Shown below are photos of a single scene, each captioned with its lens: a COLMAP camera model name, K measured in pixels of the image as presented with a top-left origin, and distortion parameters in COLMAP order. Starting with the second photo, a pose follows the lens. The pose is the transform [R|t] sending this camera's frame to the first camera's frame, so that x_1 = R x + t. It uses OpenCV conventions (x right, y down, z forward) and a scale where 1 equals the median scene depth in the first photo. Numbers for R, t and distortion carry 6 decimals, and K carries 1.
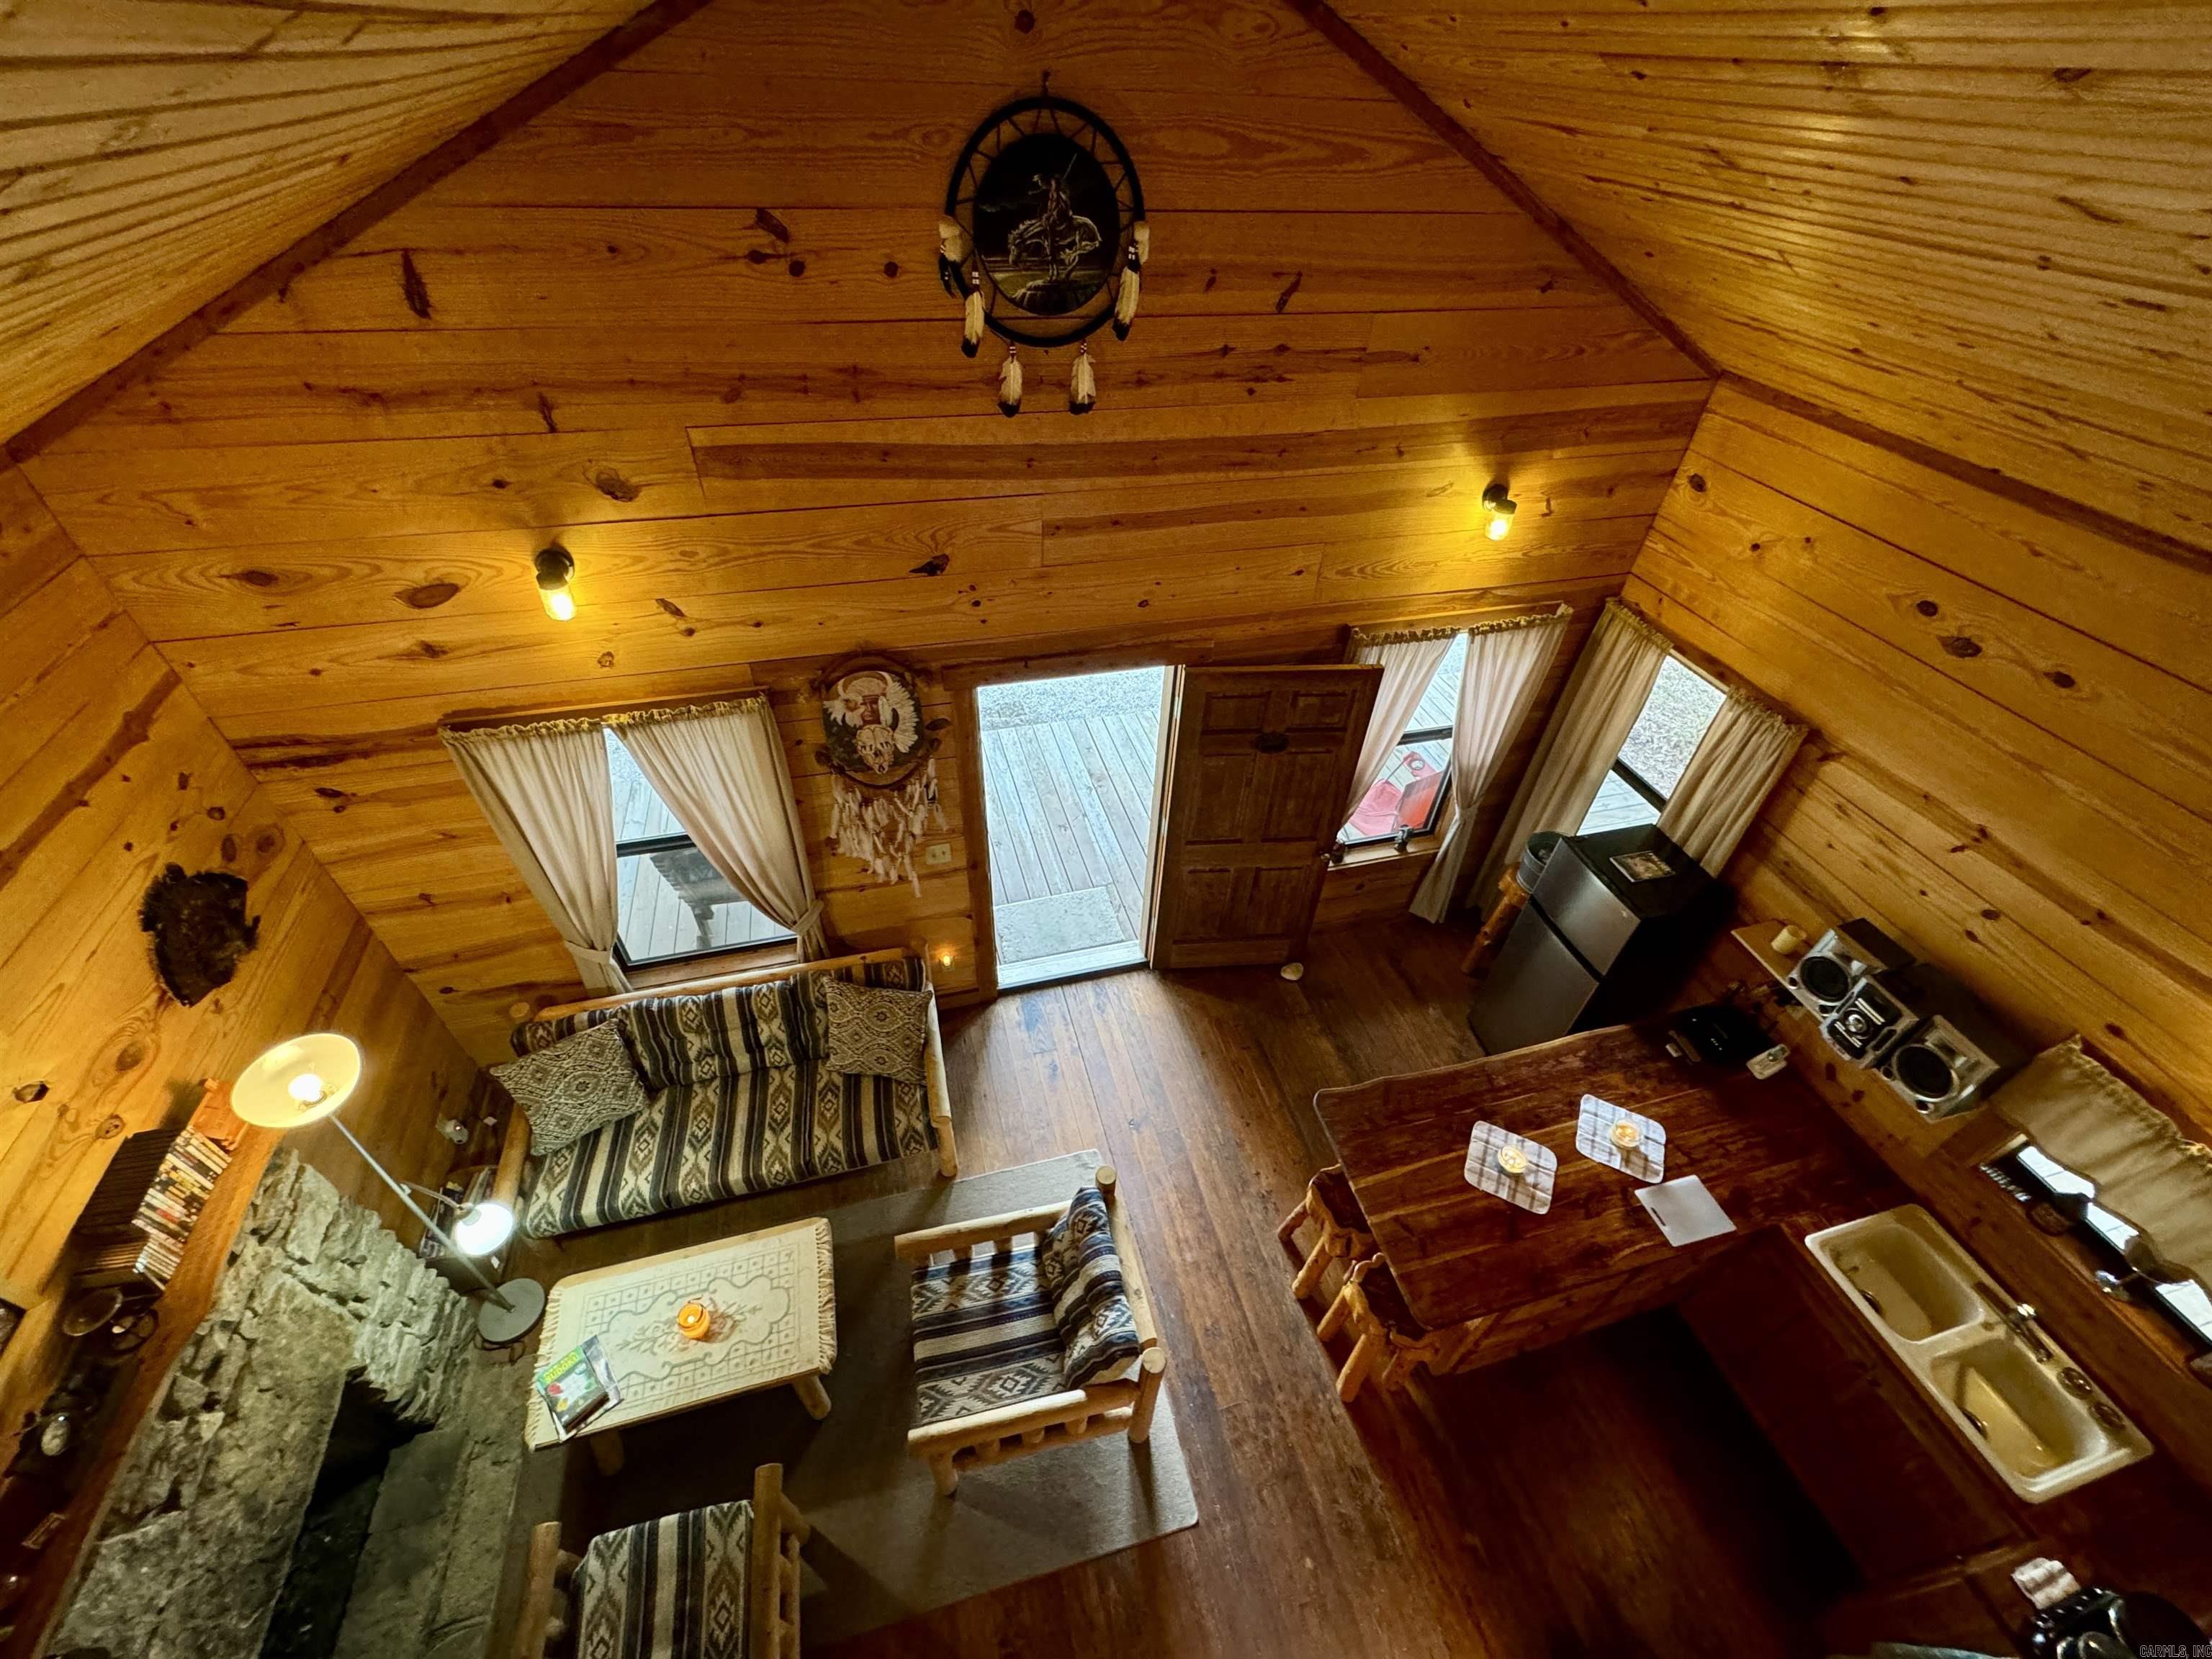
lens RADIAL K [[882.9, 0, 1103.0], [0, 882.9, 827.1], [0, 0, 1]] dist [-0.003348, 0.000633]
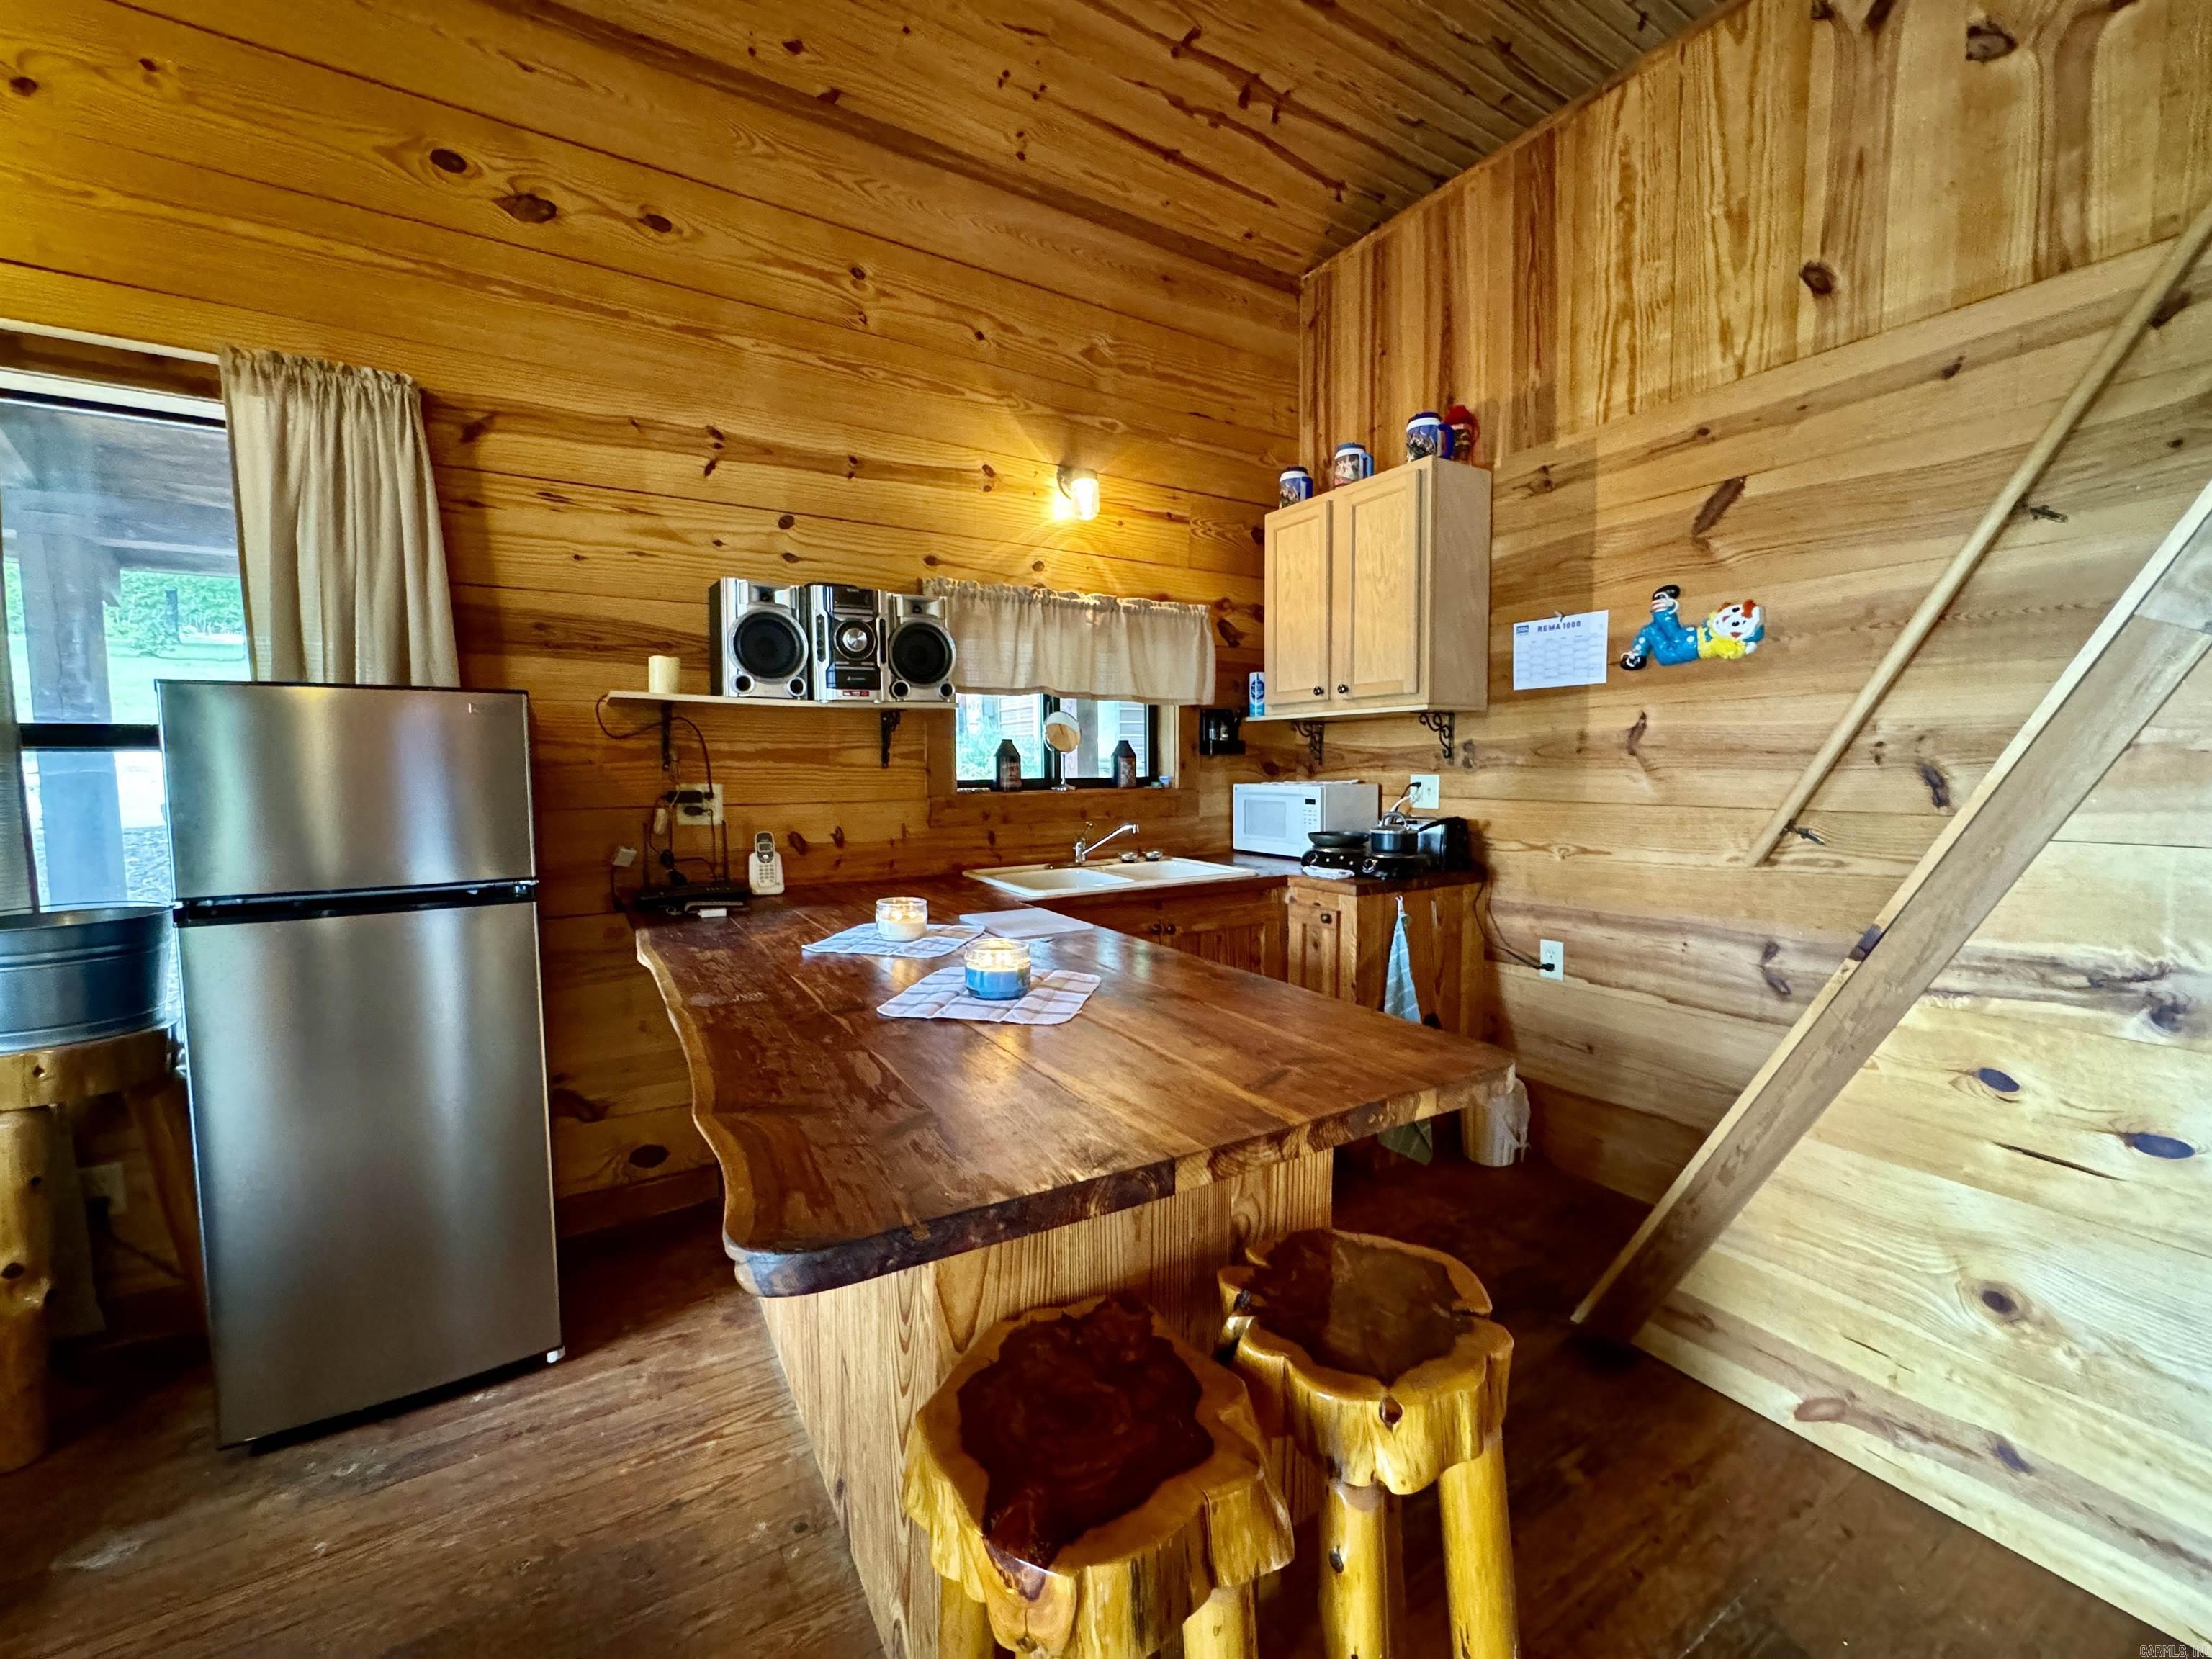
lens RADIAL K [[882.9, 0, 1102.1], [0, 882.9, 831.6], [0, 0, 1]] dist [-0.003348, 0.000633]
pose [[-0.278041, -0.107995, 0.954479, 0.064677], [0.634970, 0.724934, 0.266991, 0.258439], [-0.720768, 0.680300, -0.132988, 0.999669]]
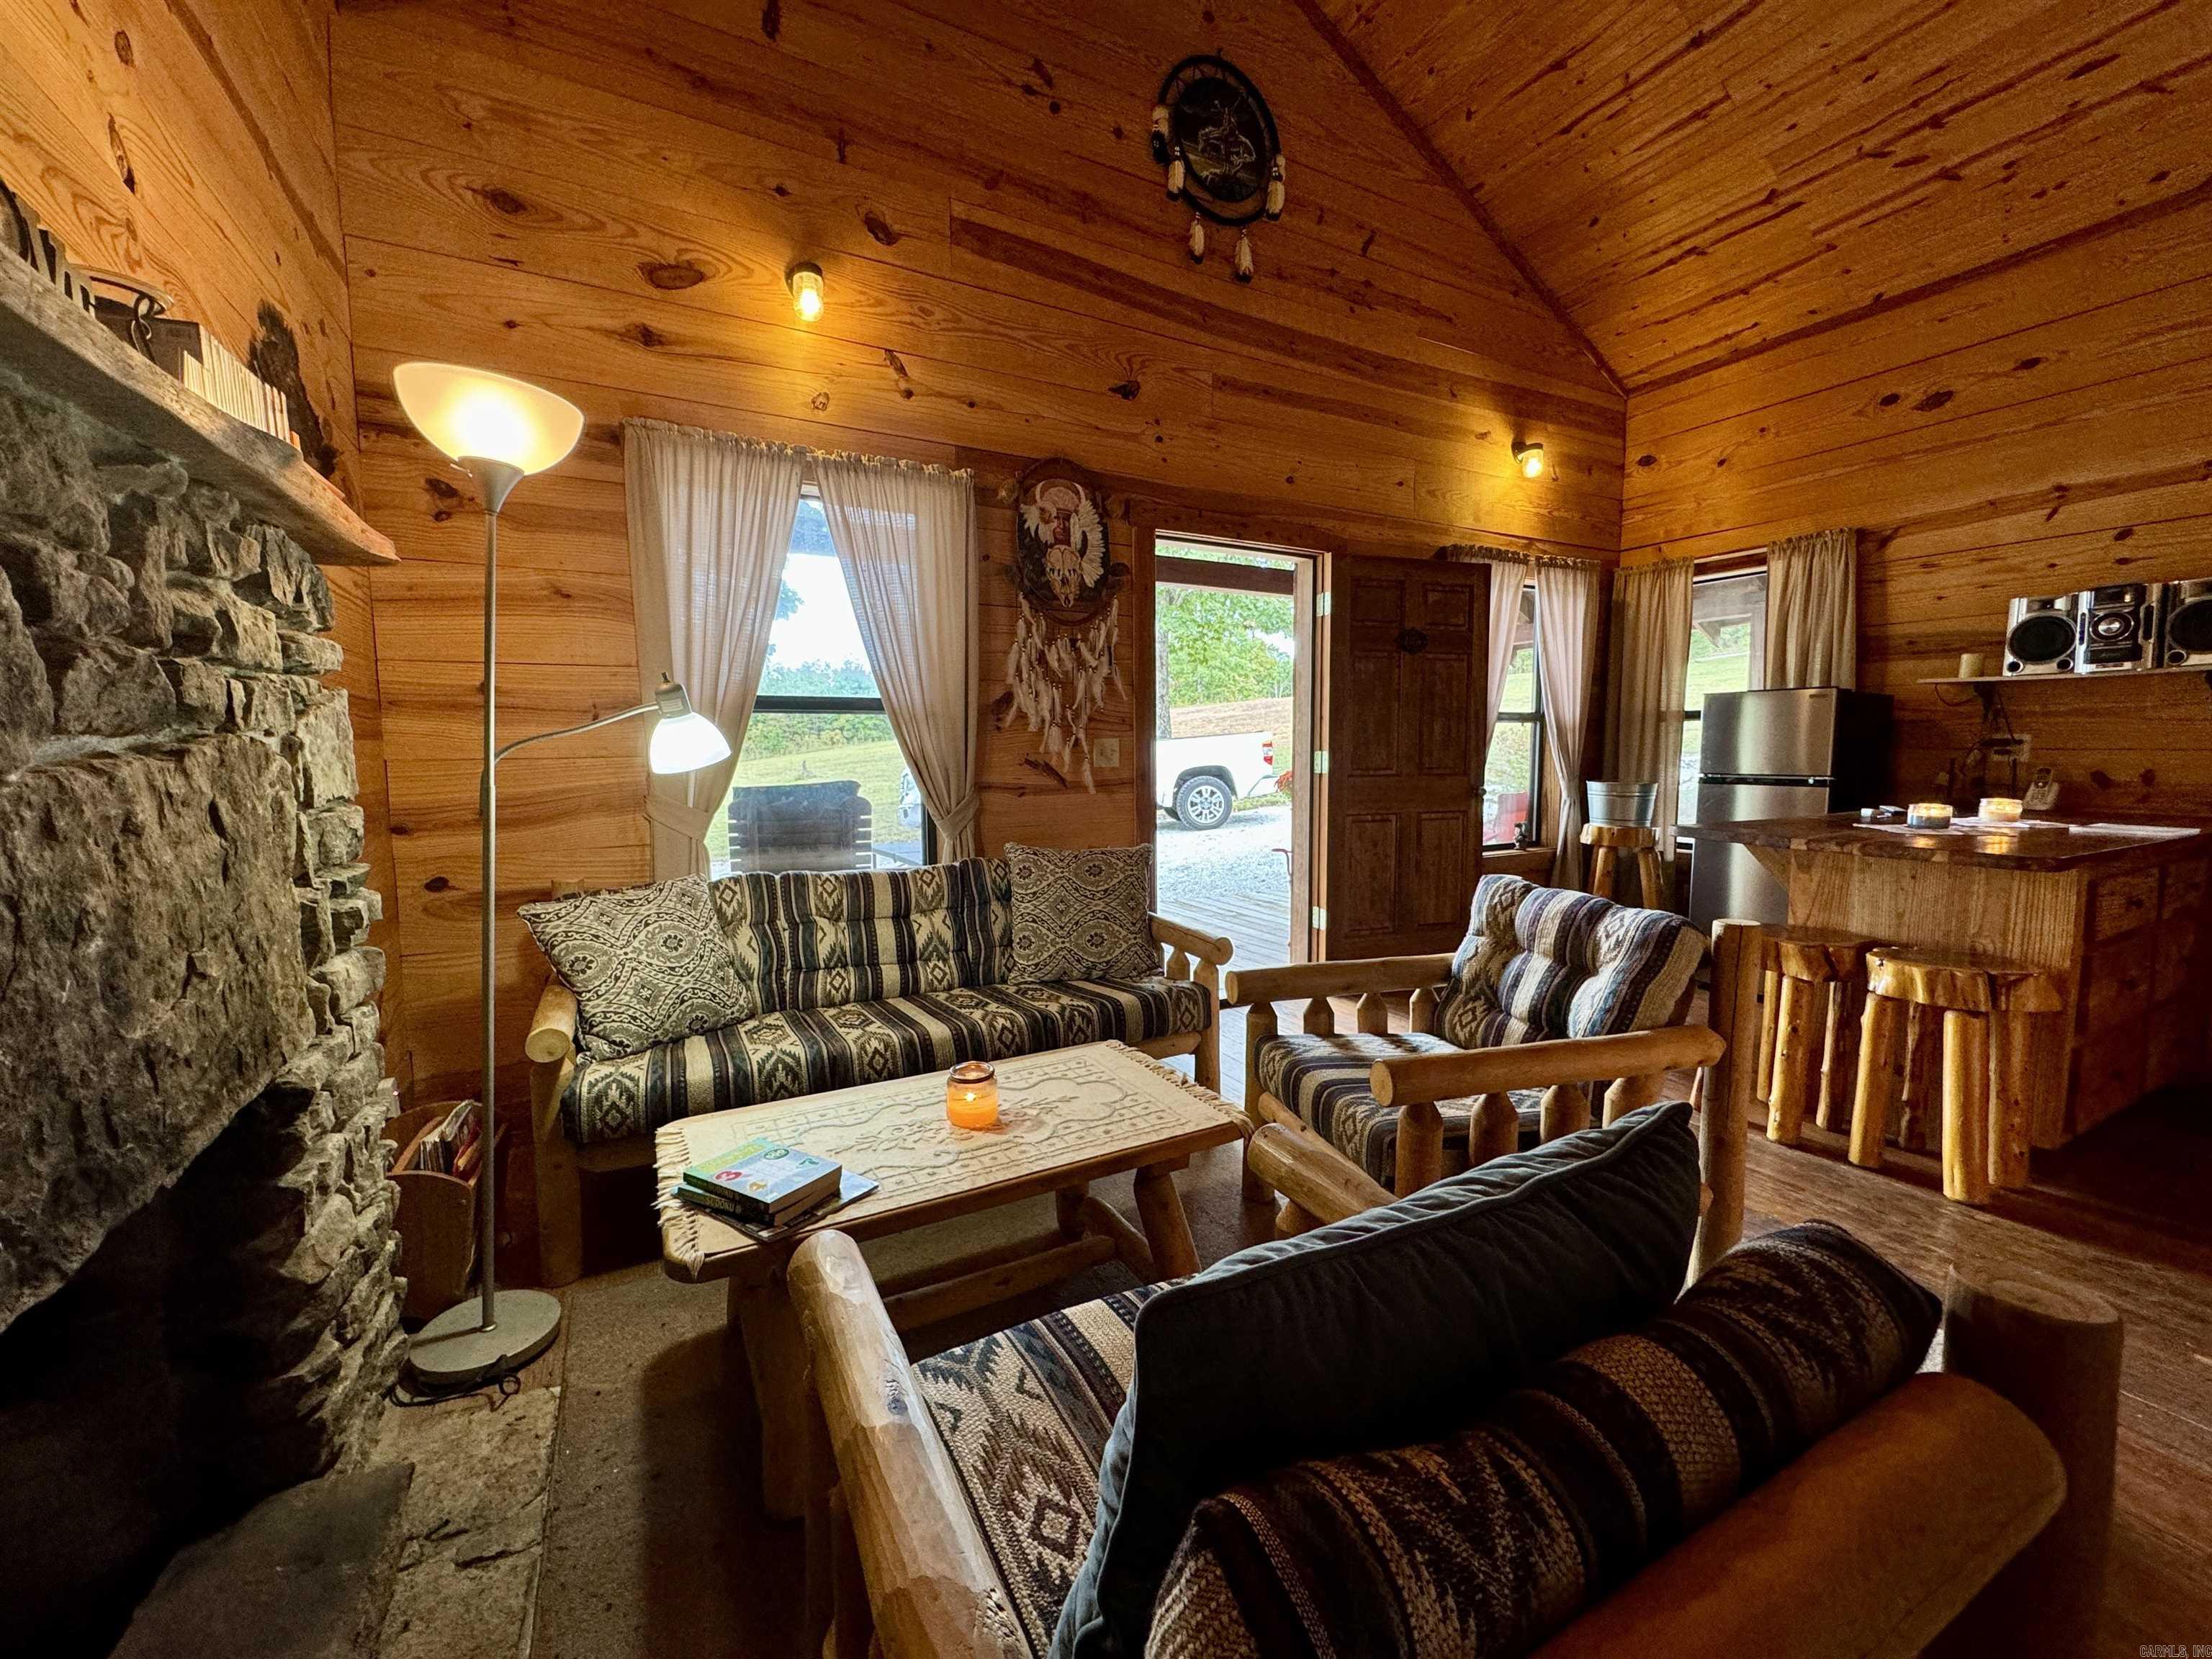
lens RADIAL K [[882.9, 0, 1103.6], [0, 882.9, 827.5], [0, 0, 1]] dist [-0.003348, 0.000633]
pose [[0.973467, -0.062380, 0.220159, -0.487986], [0.180422, 0.801020, -0.570802, 0.736042], [-0.140746, 0.595378, 0.791022, 0.469600]]
